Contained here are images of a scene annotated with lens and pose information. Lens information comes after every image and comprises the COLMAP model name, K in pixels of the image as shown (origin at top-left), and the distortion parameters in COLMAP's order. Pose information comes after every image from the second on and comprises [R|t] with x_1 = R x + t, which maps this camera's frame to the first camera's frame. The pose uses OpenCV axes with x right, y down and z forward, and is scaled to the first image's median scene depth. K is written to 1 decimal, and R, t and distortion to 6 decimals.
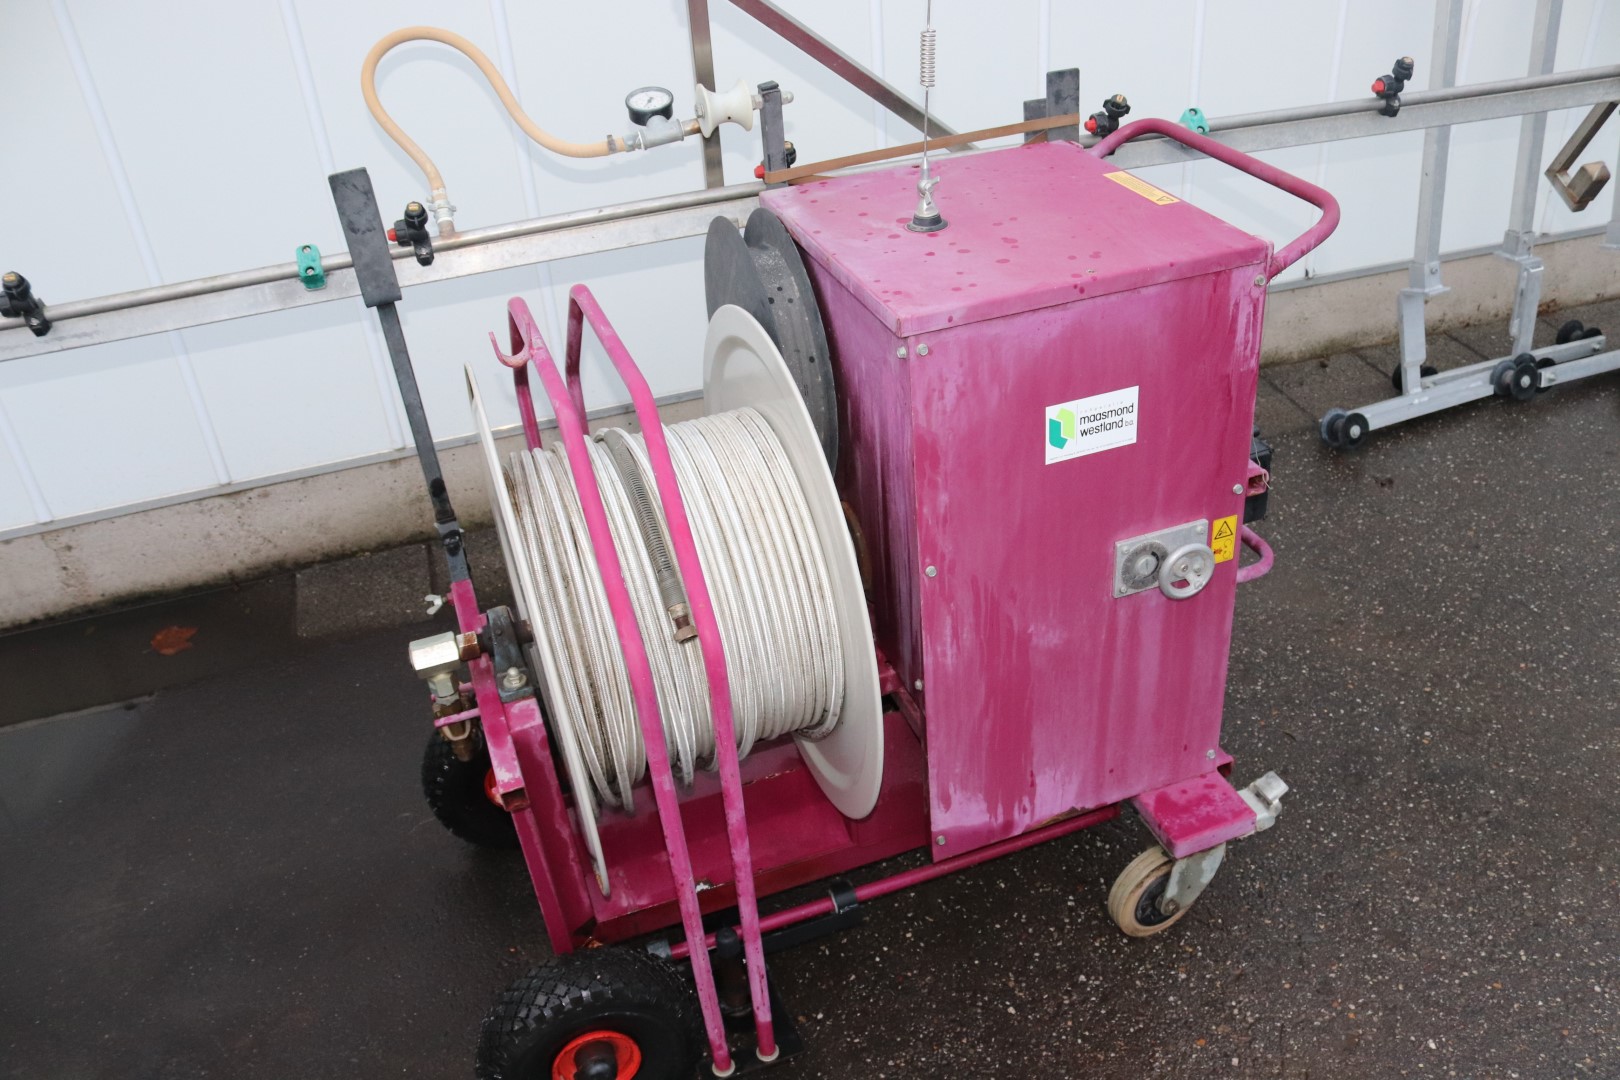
lens RADIAL K [[1351.7, 0, 824.8], [0, 1351.7, 561.7], [0, 0, 1]] dist [-0.170351, 0.155717]
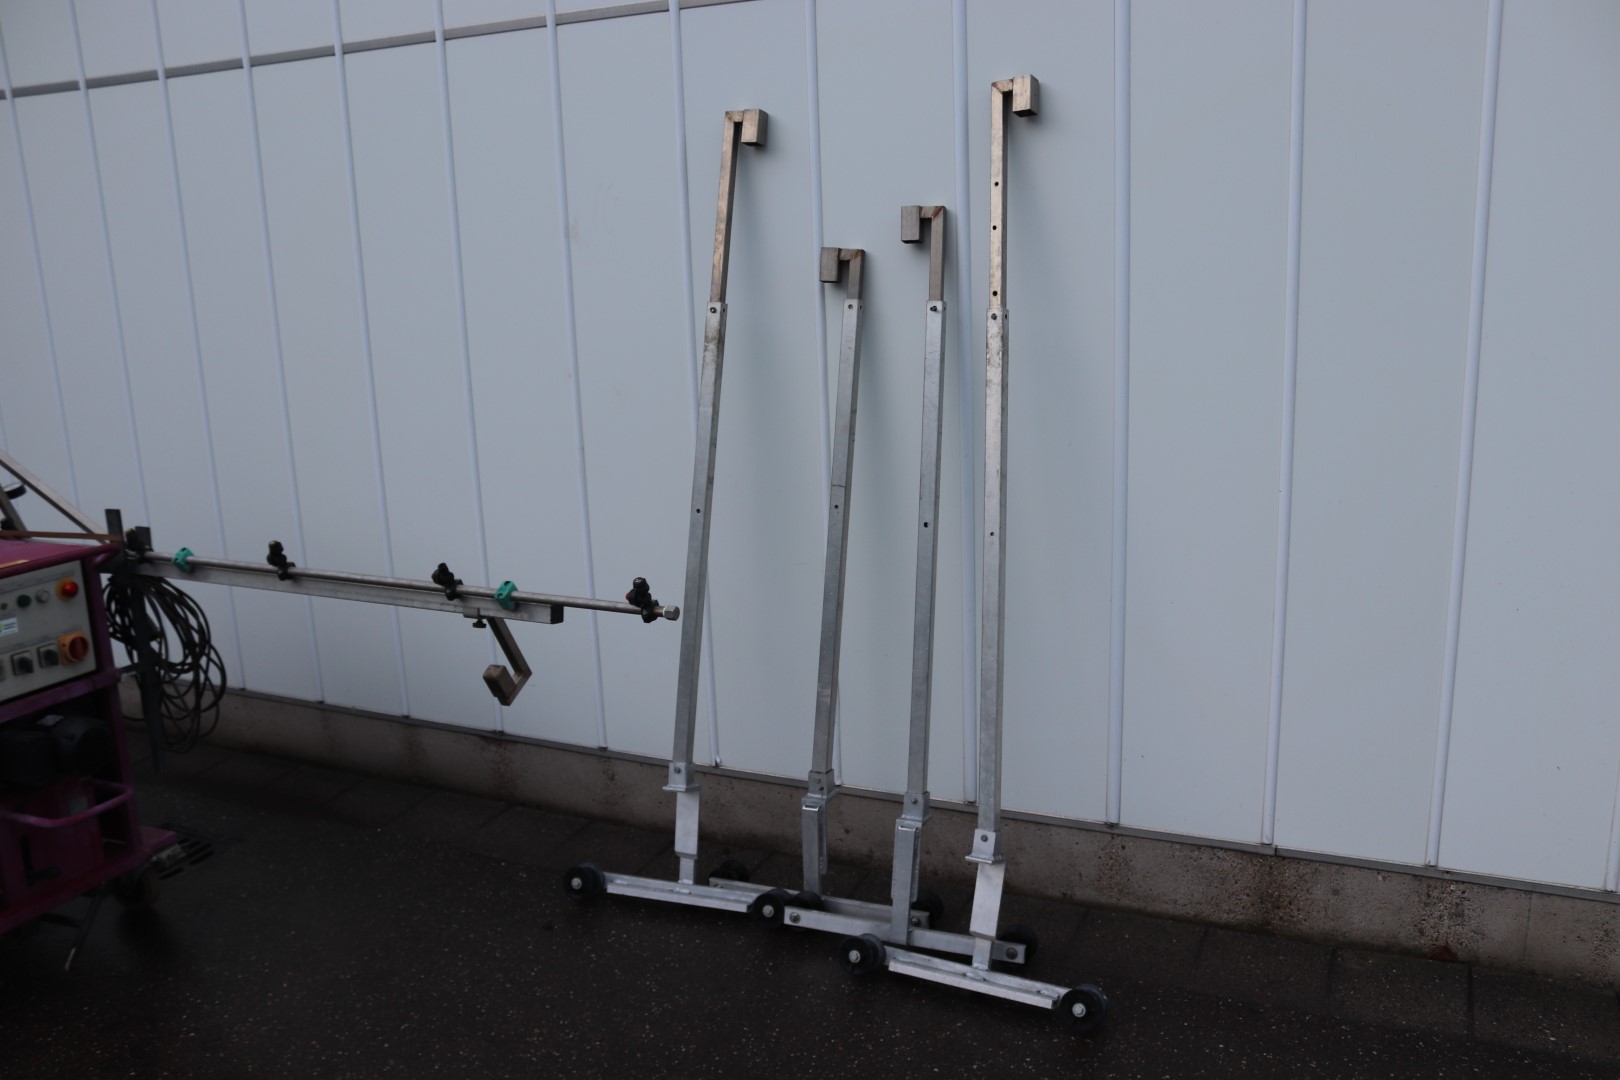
lens RADIAL K [[1351.7, 0, 824.8], [0, 1351.7, 561.7], [0, 0, 1]] dist [-0.170351, 0.155717]
pose [[0.749962, 0.195389, -0.631966, 1.777224], [-0.386015, 0.905107, -0.178251, -0.327449], [0.537168, 0.377630, 0.754219, 0.209305]]
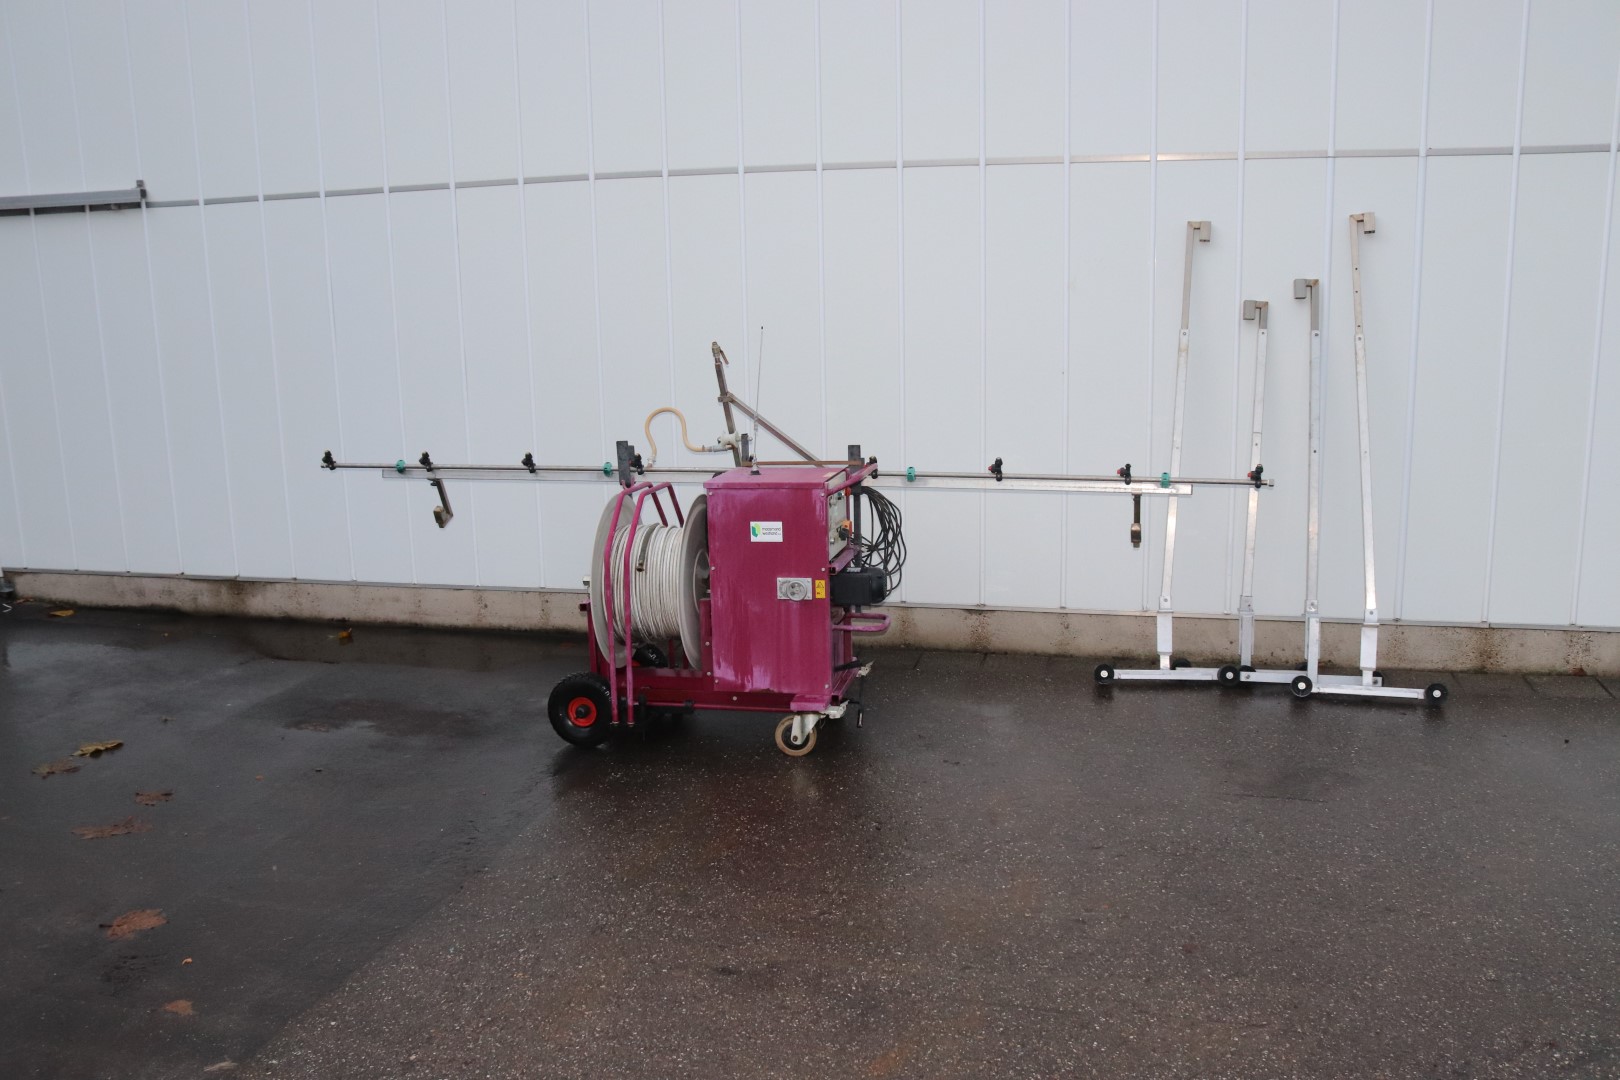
lens RADIAL K [[1351.7, 0, 824.8], [0, 1351.7, 561.7], [0, 0, 1]] dist [-0.170351, 0.155717]
pose [[0.861057, 0.148780, -0.486257, 1.389798], [-0.315771, 0.905972, -0.281963, 0.605867], [0.398584, 0.396332, 0.827074, -1.155871]]
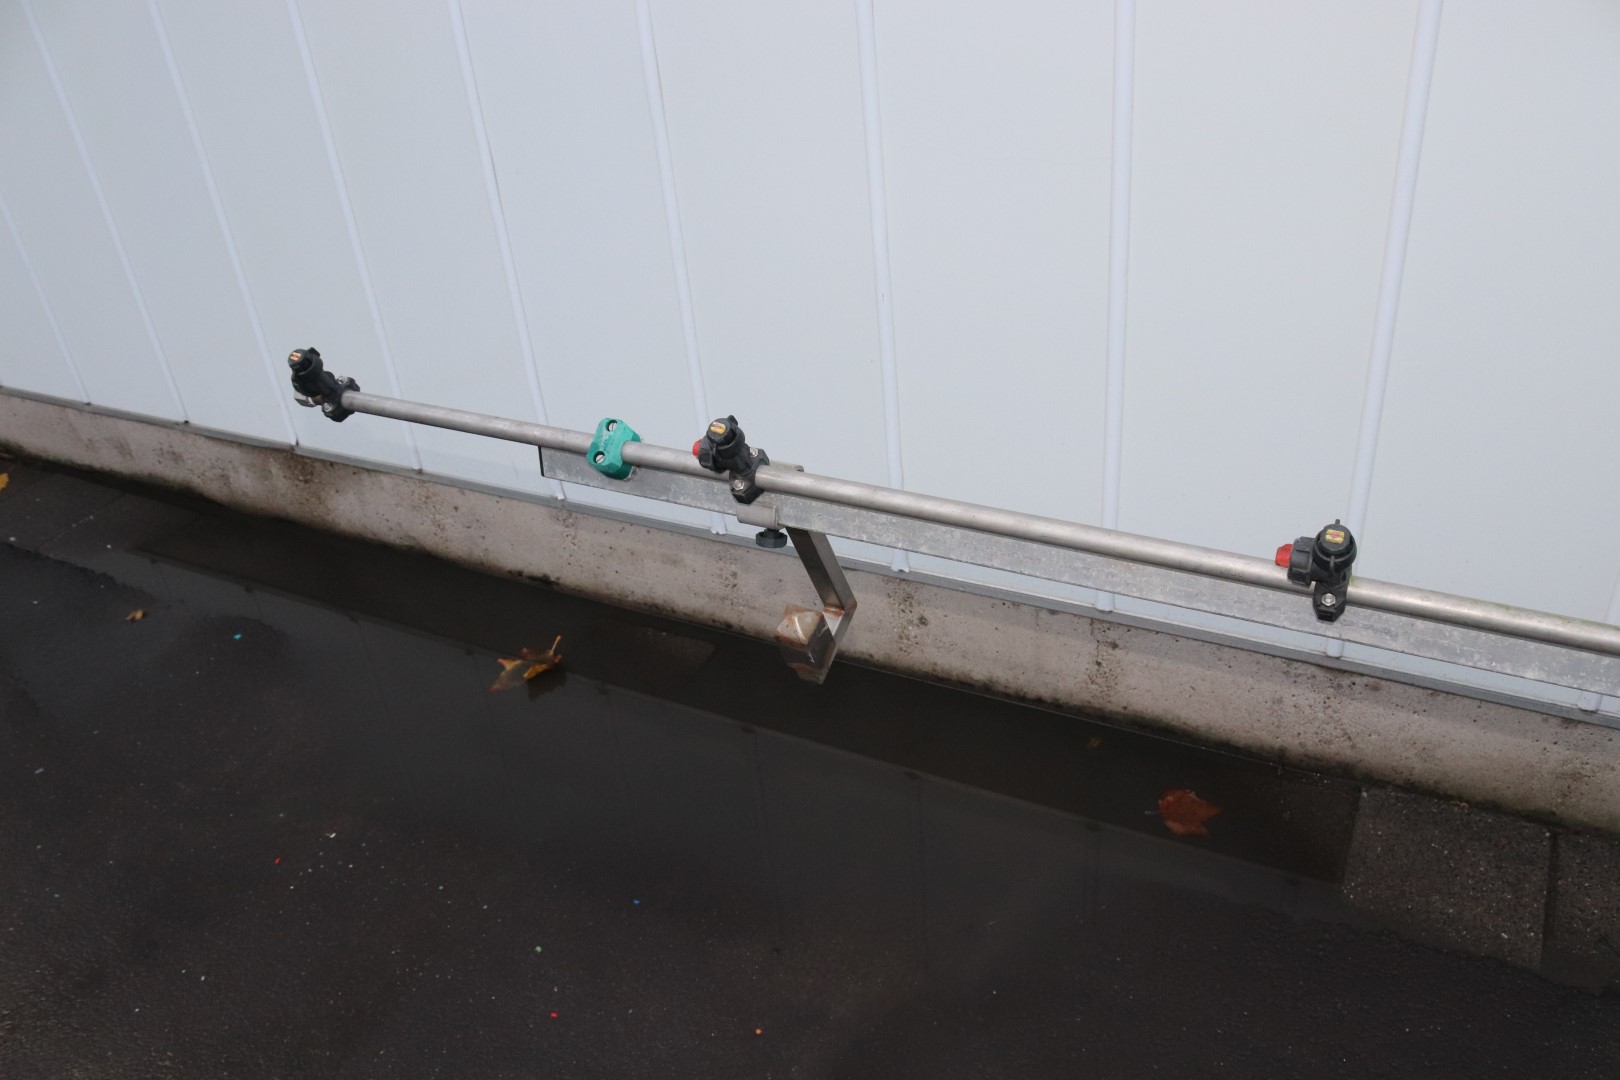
lens RADIAL K [[1351.7, 0, 824.8], [0, 1351.7, 561.7], [0, 0, 1]] dist [-0.170351, 0.155717]
pose [[0.727399, 0.384996, -0.568039, -0.349225], [-0.355689, 0.919438, 0.167685, -0.173618], [0.586835, 0.080071, 0.805738, 0.305829]]
